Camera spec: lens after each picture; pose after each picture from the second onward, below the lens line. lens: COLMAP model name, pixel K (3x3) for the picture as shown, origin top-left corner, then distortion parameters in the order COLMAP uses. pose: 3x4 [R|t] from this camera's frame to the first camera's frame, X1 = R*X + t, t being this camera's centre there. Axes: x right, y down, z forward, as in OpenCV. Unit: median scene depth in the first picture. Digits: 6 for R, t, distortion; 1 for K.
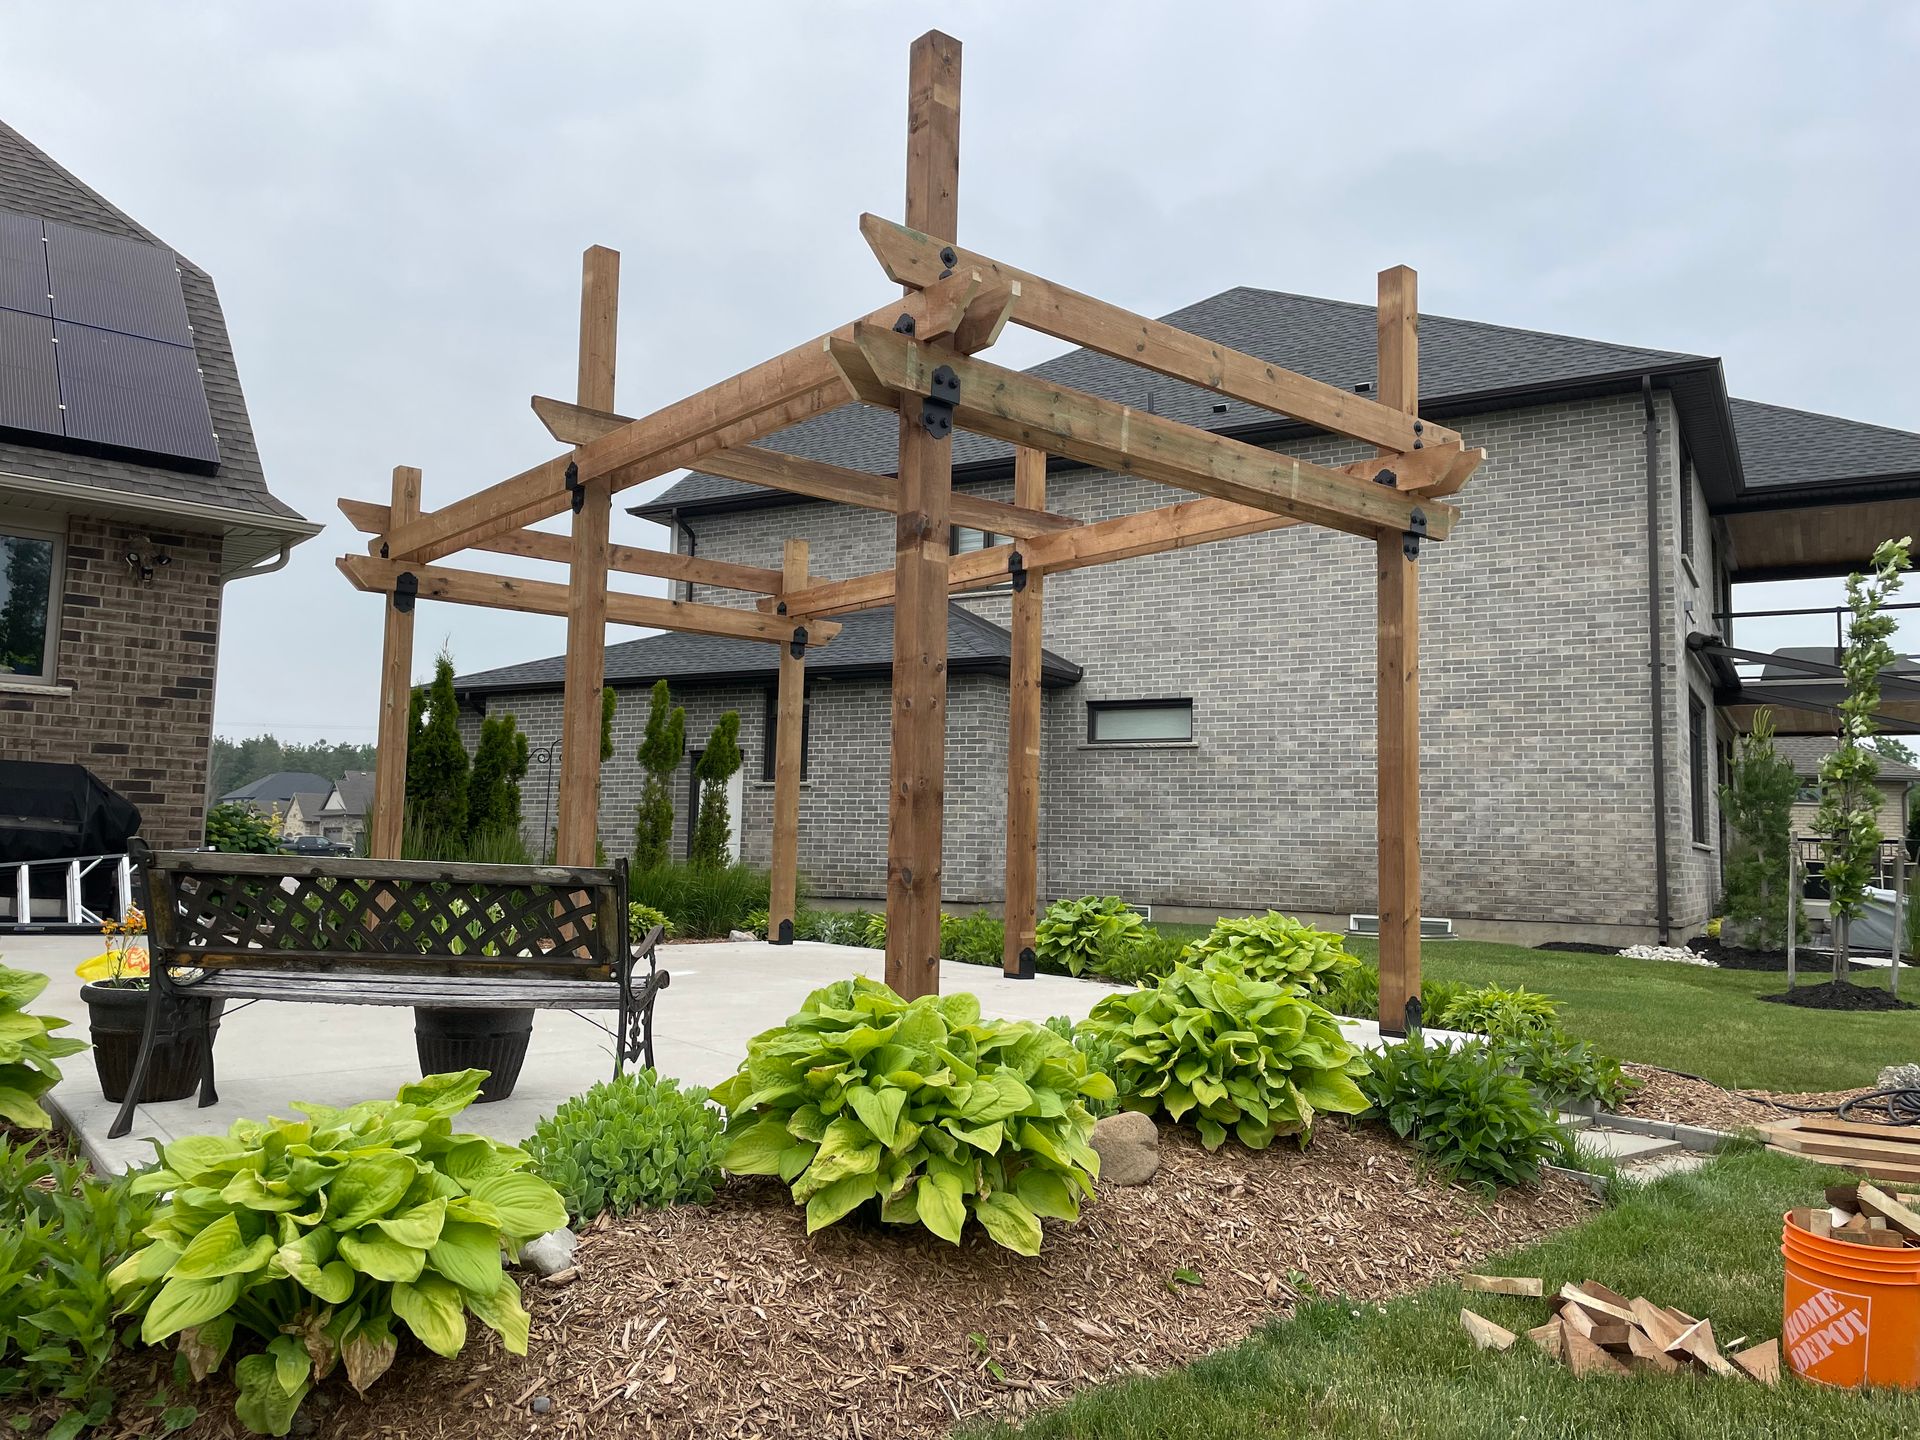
lens RADIAL K [[1452.1, 0, 945.1], [0, 1452.1, 708.5], [0, 0, 1]] dist [0.080039, -0.102882]
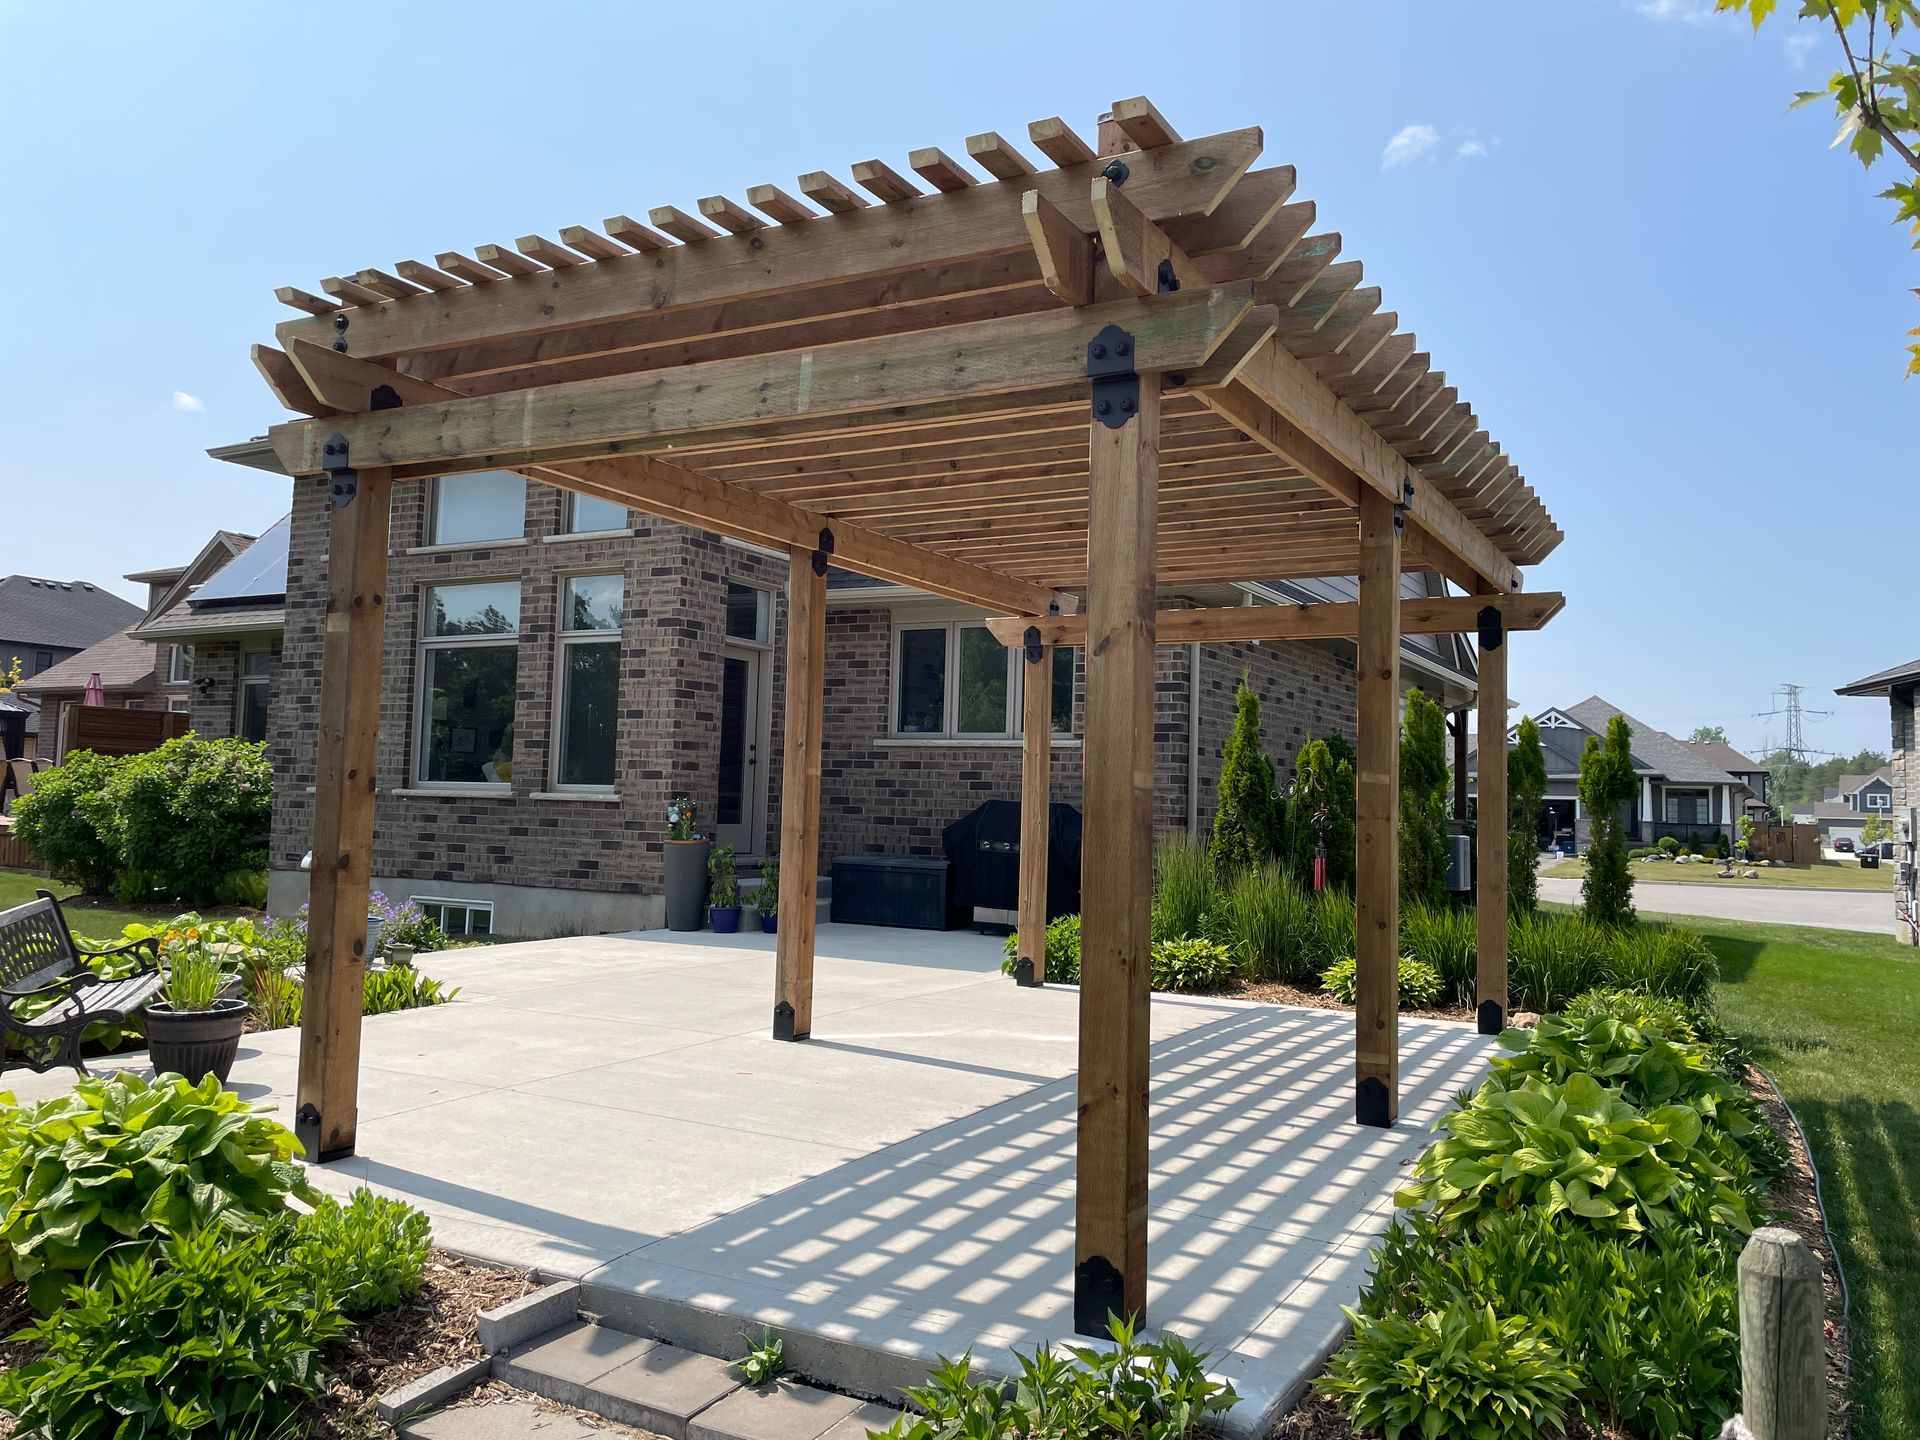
lens RADIAL K [[1452.1, 0, 990.9], [0, 1452.1, 673.1], [0, 0, 1]] dist [0.080039, -0.102882]
pose [[0.364490, -0.096297, -0.926215, 0.350260], [0.071359, 0.994602, -0.075326, 0.011296], [0.928469, -0.038638, 0.369394, 0.337978]]
